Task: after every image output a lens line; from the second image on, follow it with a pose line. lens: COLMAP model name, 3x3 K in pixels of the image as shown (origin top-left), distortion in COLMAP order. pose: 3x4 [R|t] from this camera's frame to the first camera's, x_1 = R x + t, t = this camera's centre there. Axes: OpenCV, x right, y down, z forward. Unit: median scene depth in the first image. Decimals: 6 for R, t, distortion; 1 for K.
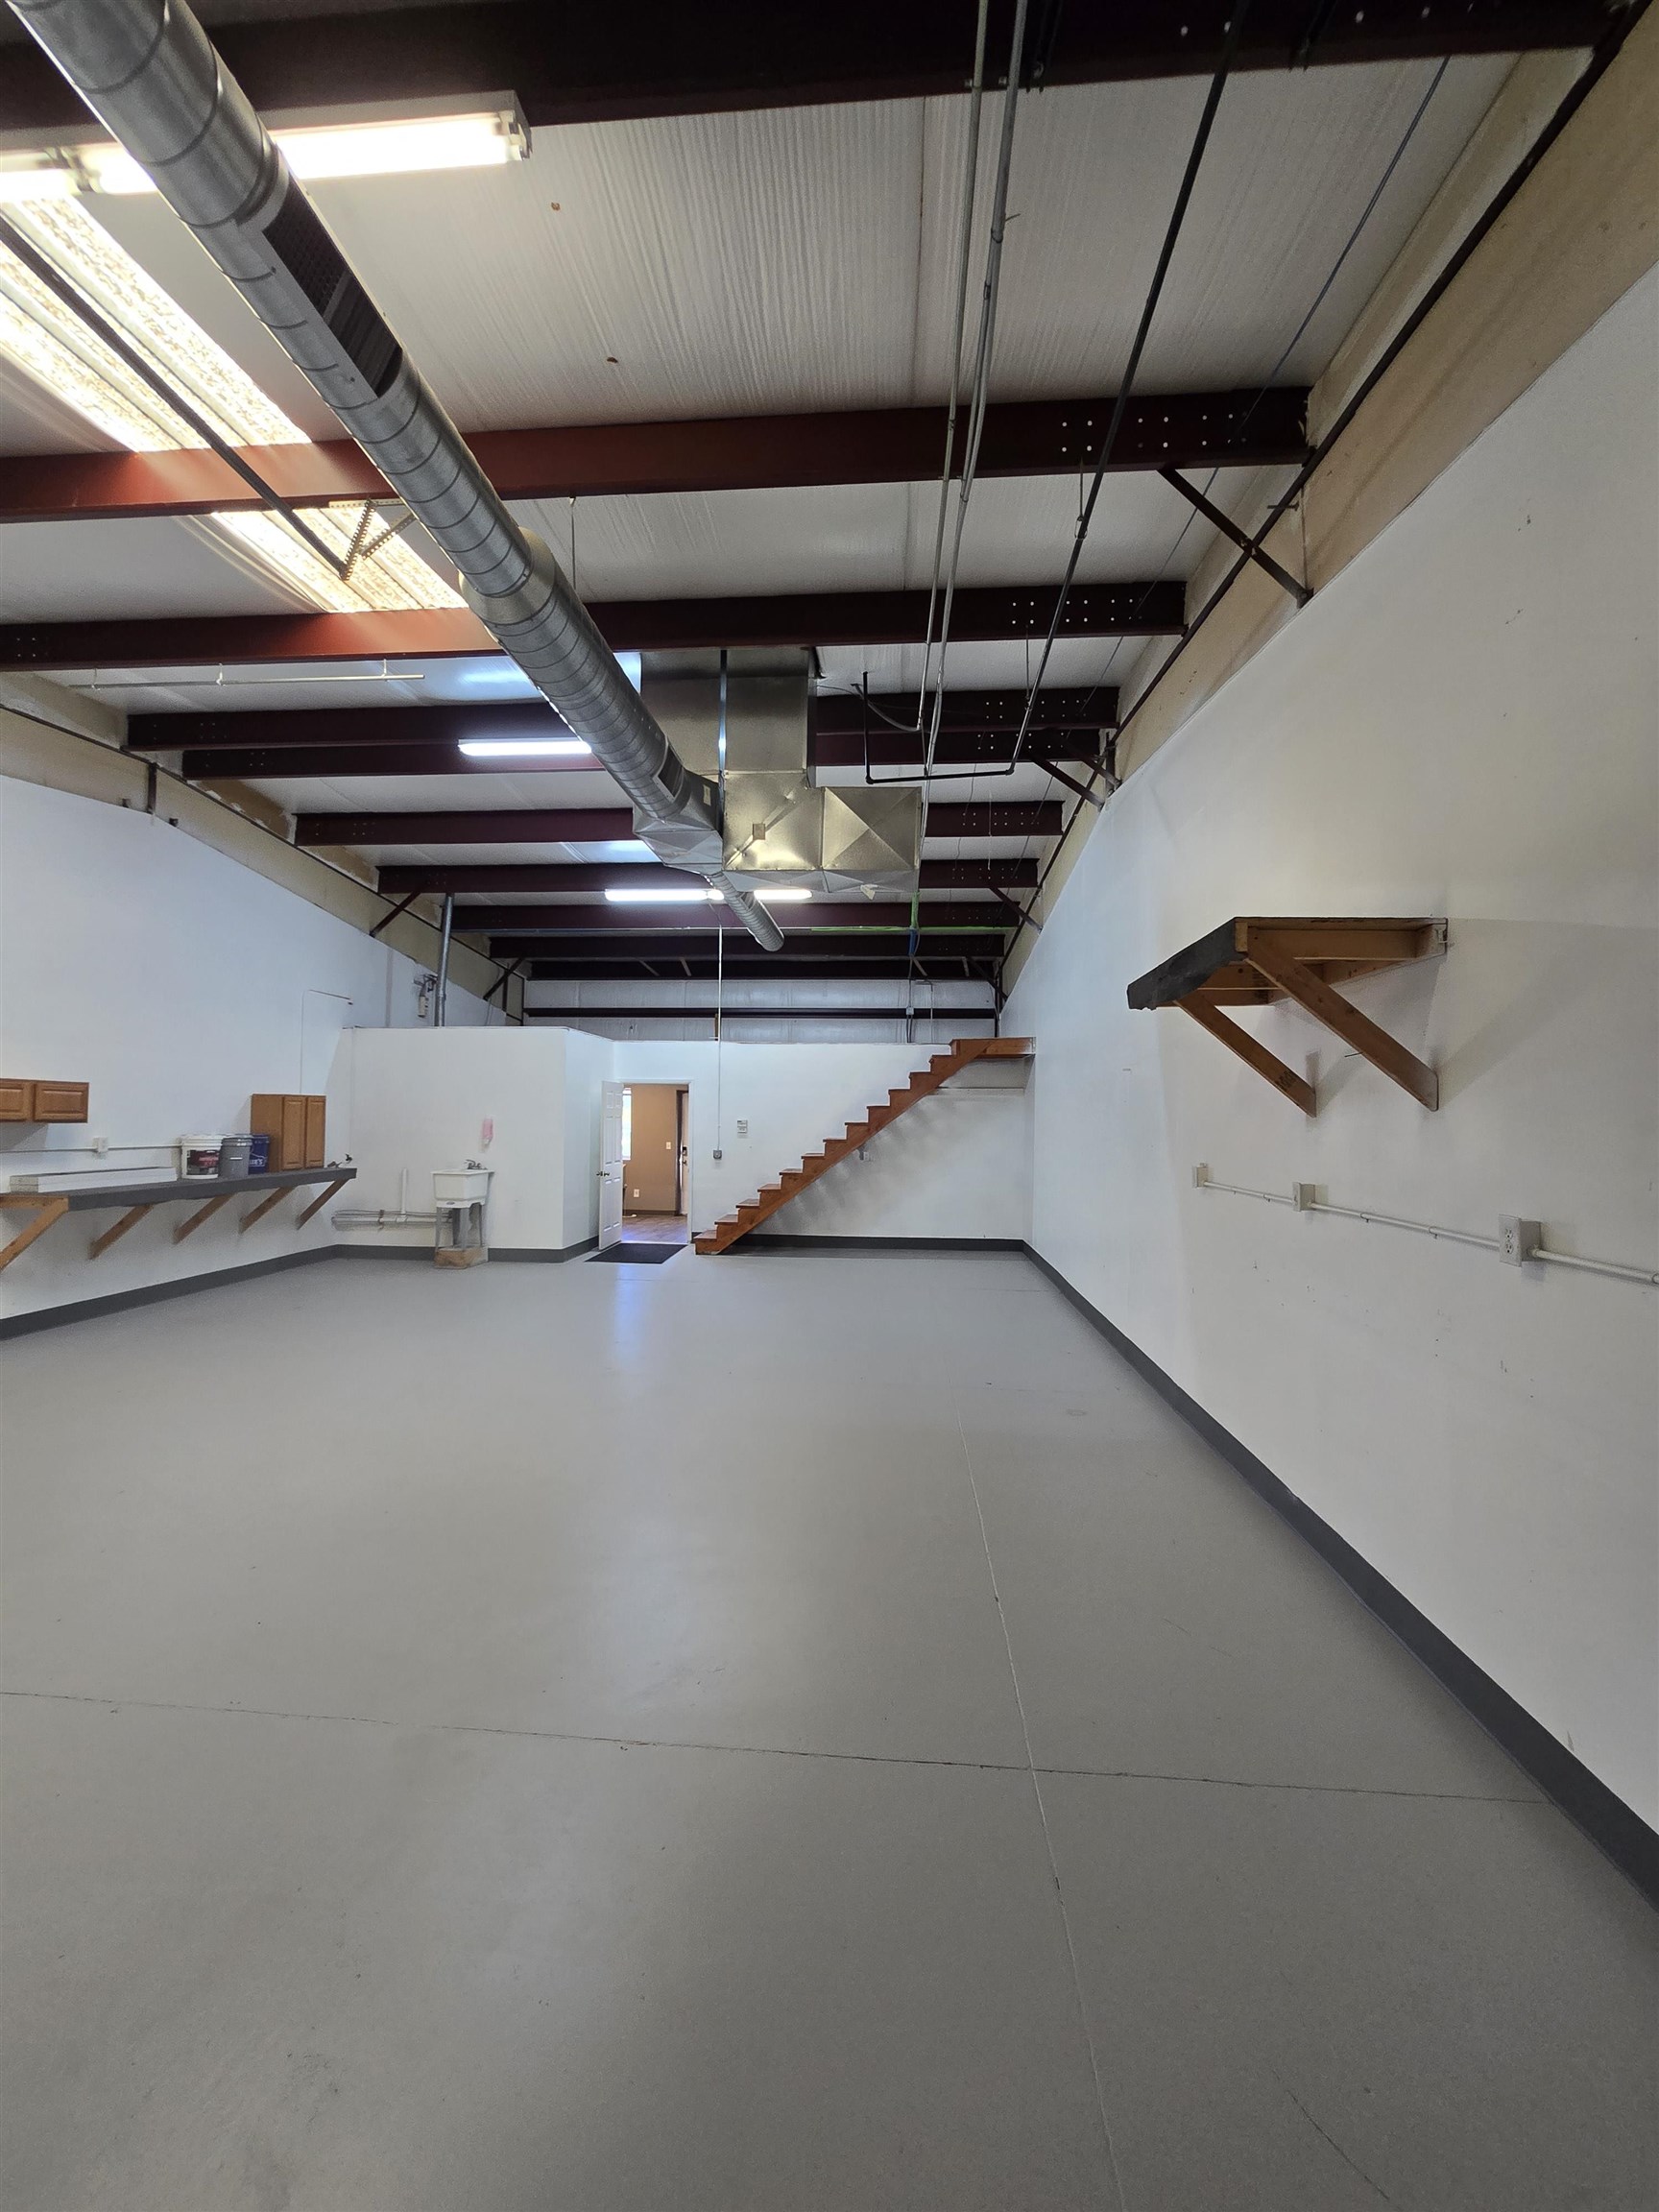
lens RADIAL K [[903.4, 0, 810.7], [0, 903.4, 1112.2], [0, 0, 1]] dist [-0.007525, 0.001855]
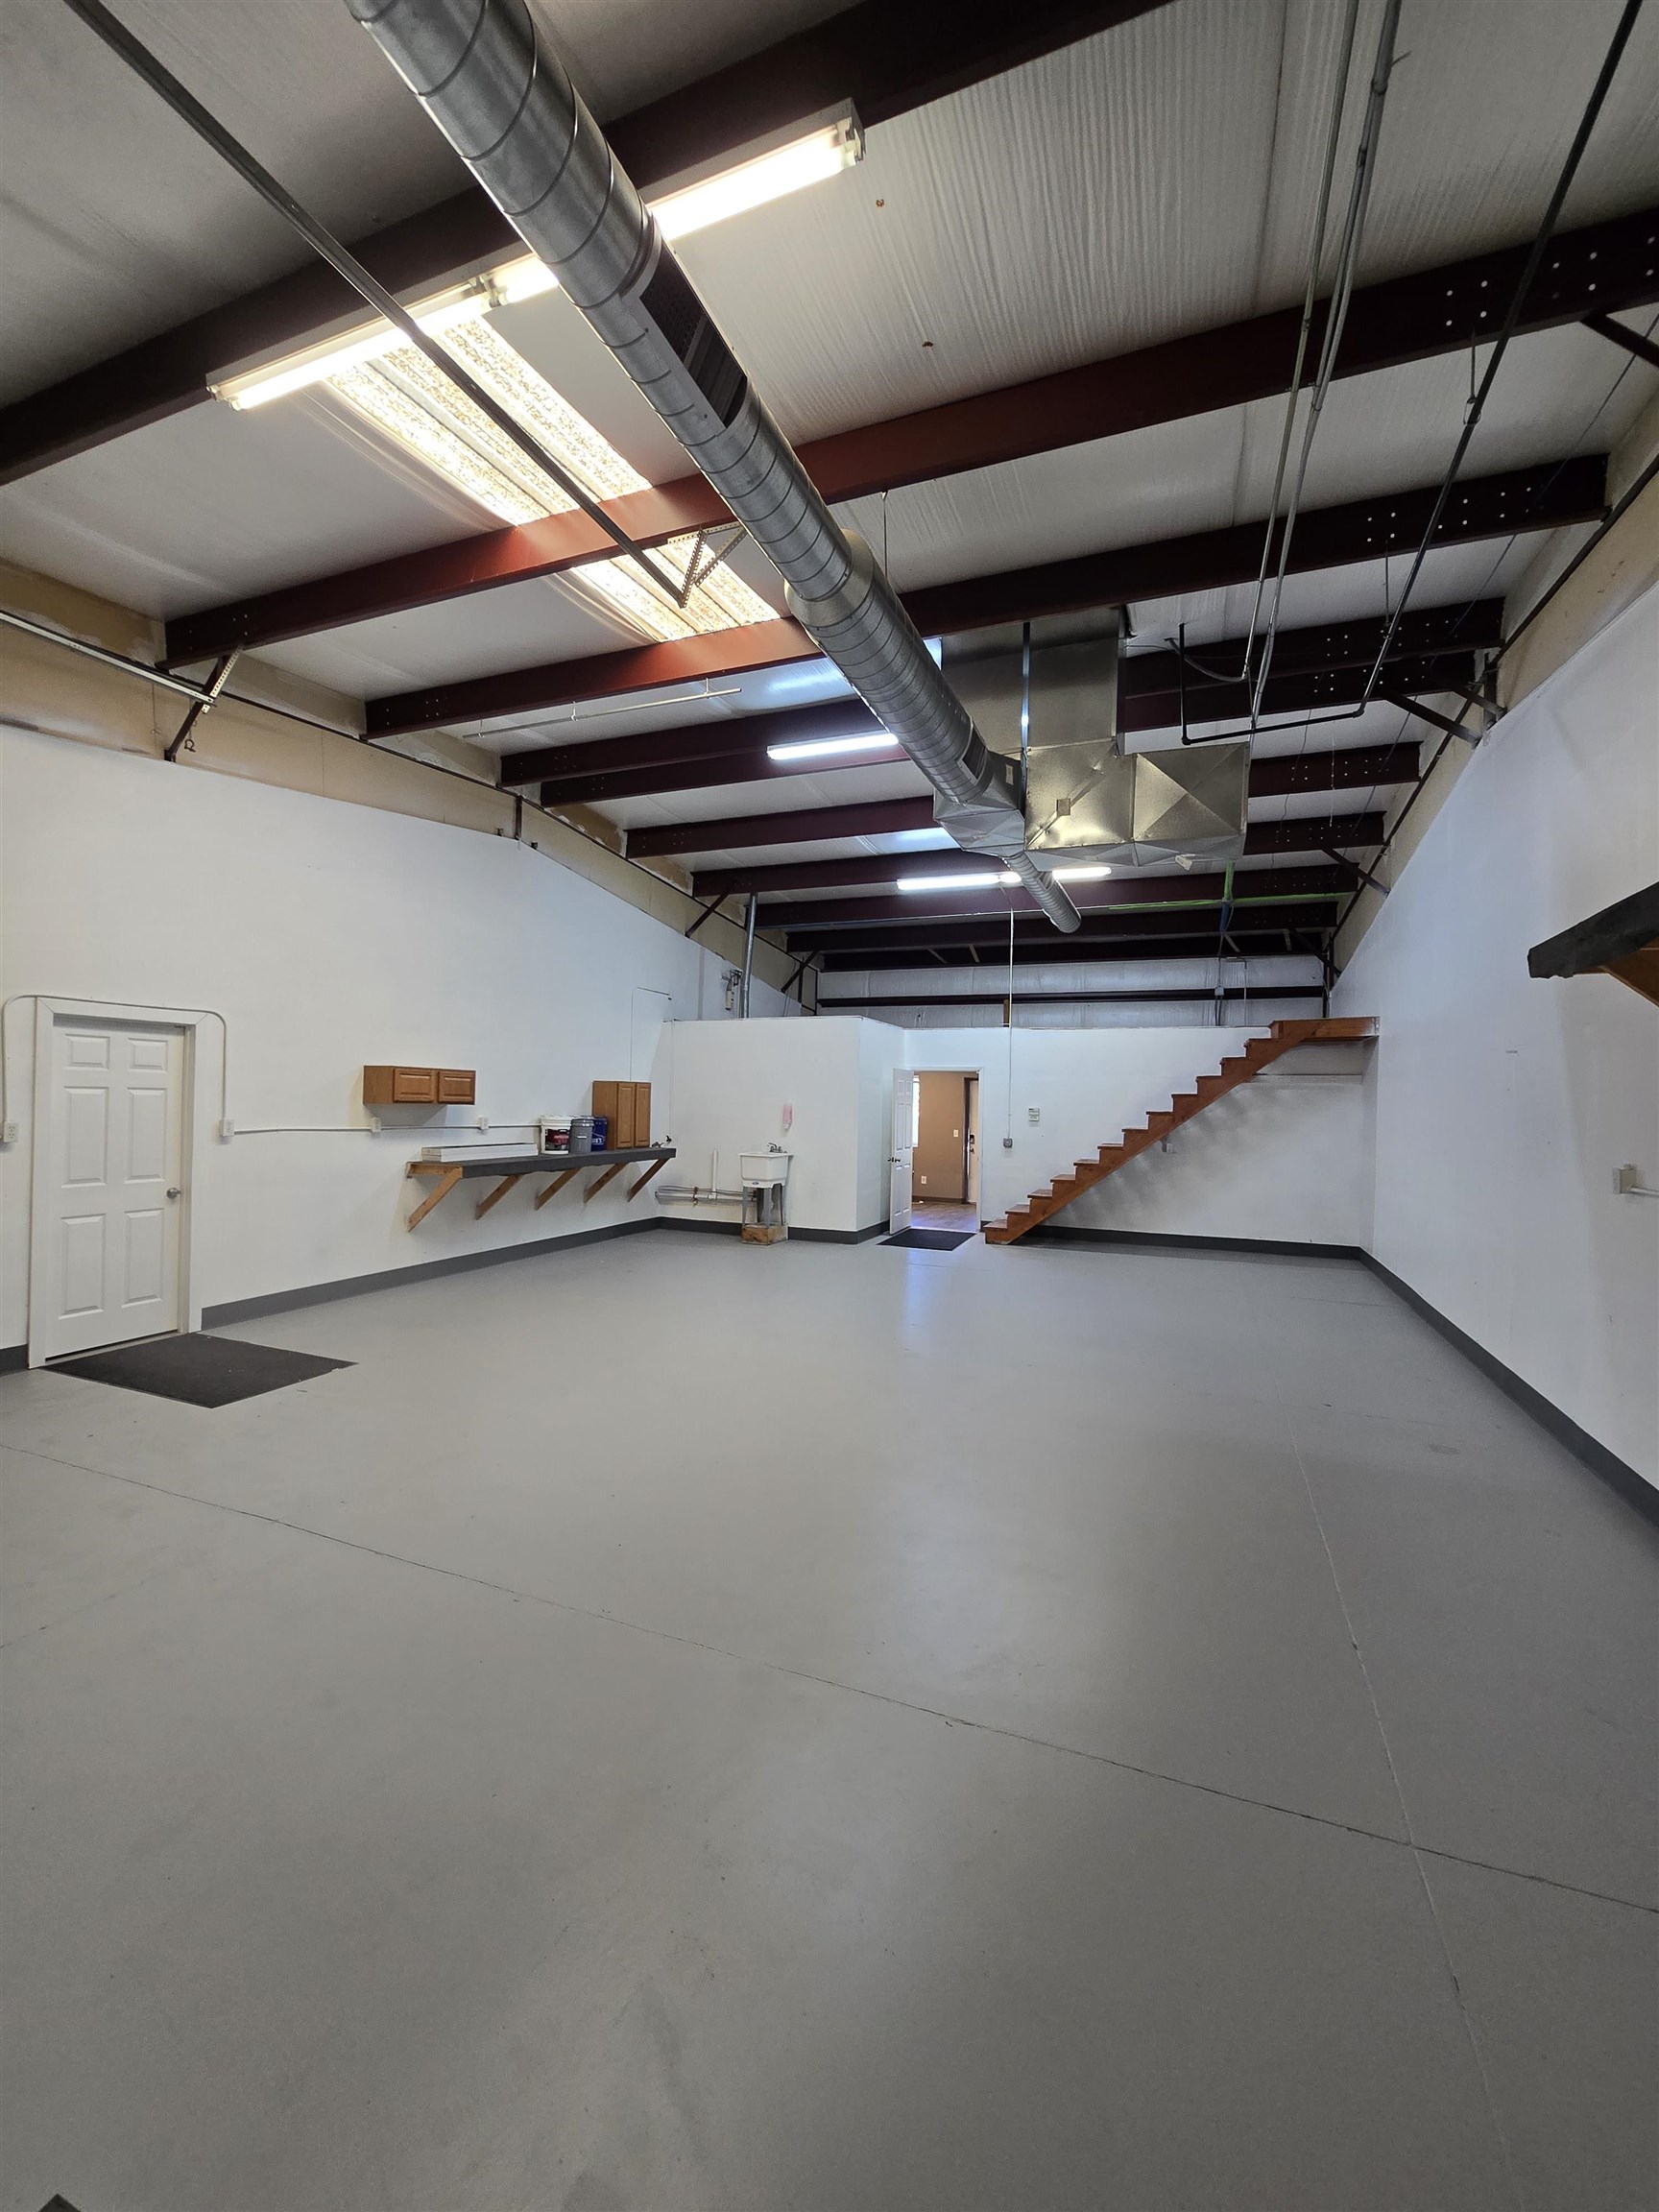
lens RADIAL K [[903.4, 0, 808.1], [0, 903.4, 1113.3], [0, 0, 1]] dist [-0.007525, 0.001855]
pose [[0.952882, 0.011035, -0.303141, -0.021468], [-0.006779, 0.999863, 0.015090, 0.002029], [0.303266, -0.012324, 0.952826, -0.001959]]
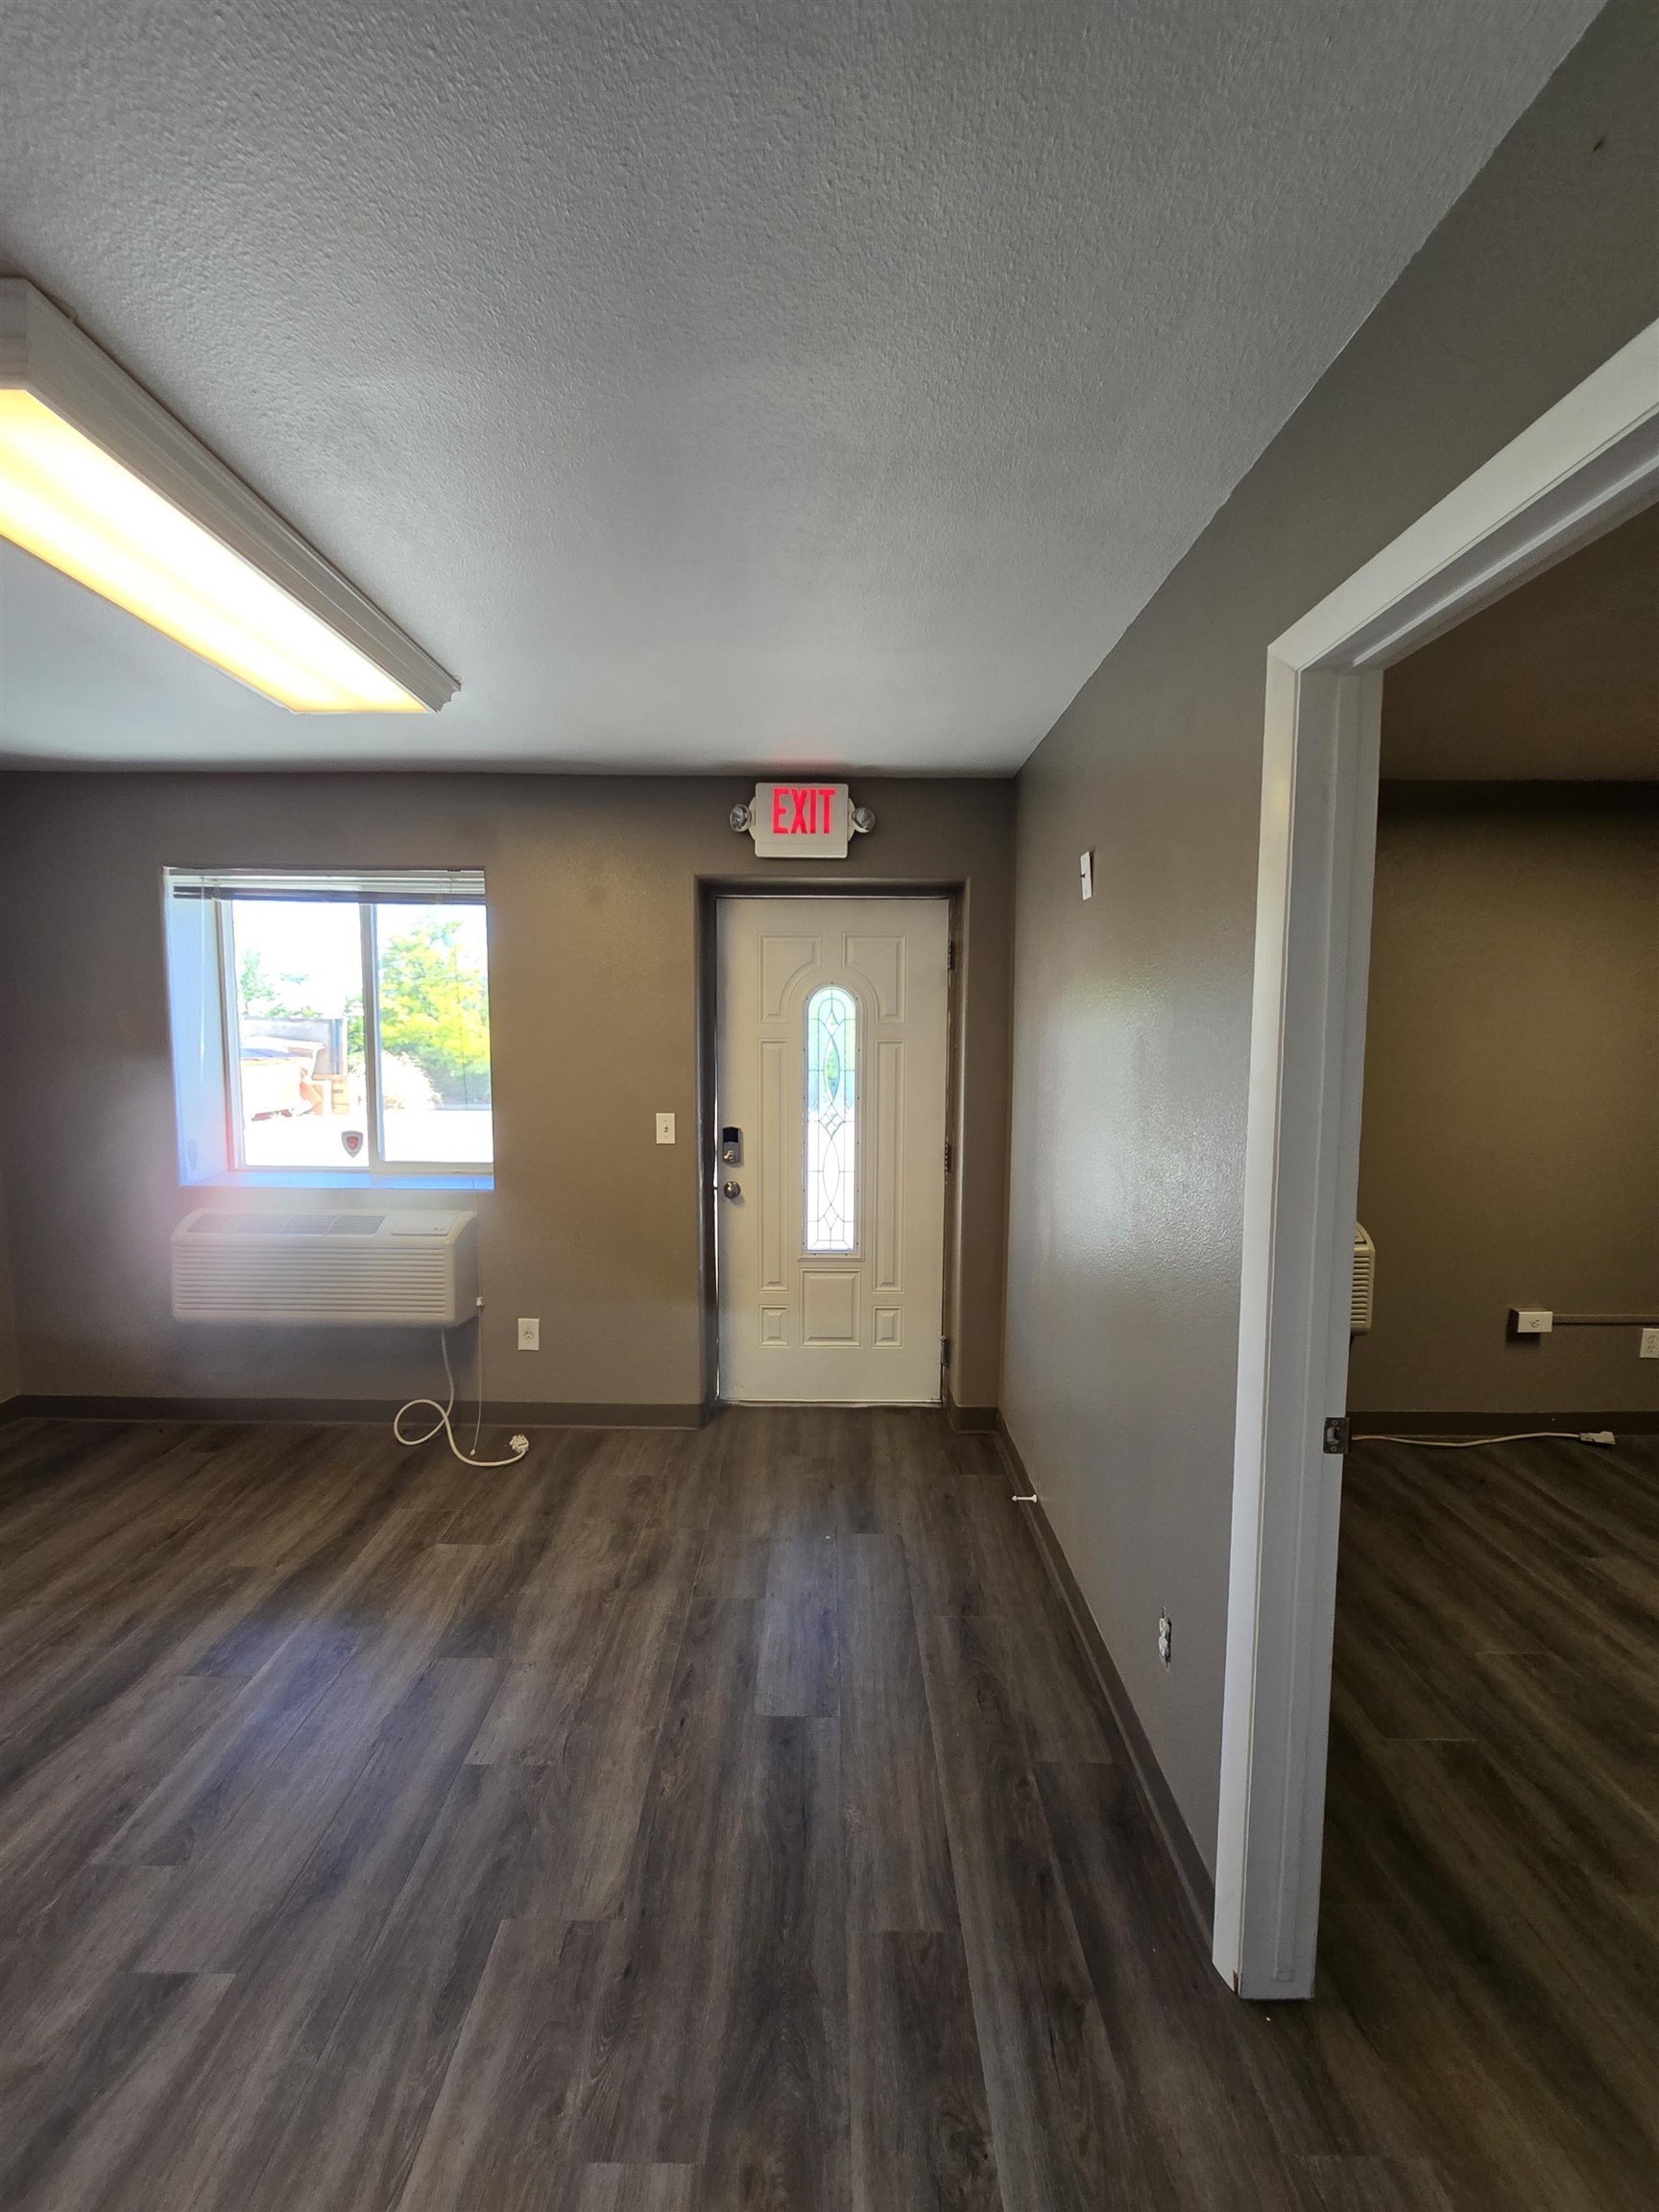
lens RADIAL K [[903.4, 0, 813.2], [0, 903.4, 1096.7], [0, 0, 1]] dist [-0.007525, 0.001855]
pose [[0.997283, -0.018642, 0.071273, -0.275750], [0.012191, 0.995876, 0.089898, 0.020132], [-0.072654, -0.088785, 0.993398, 1.567527]]
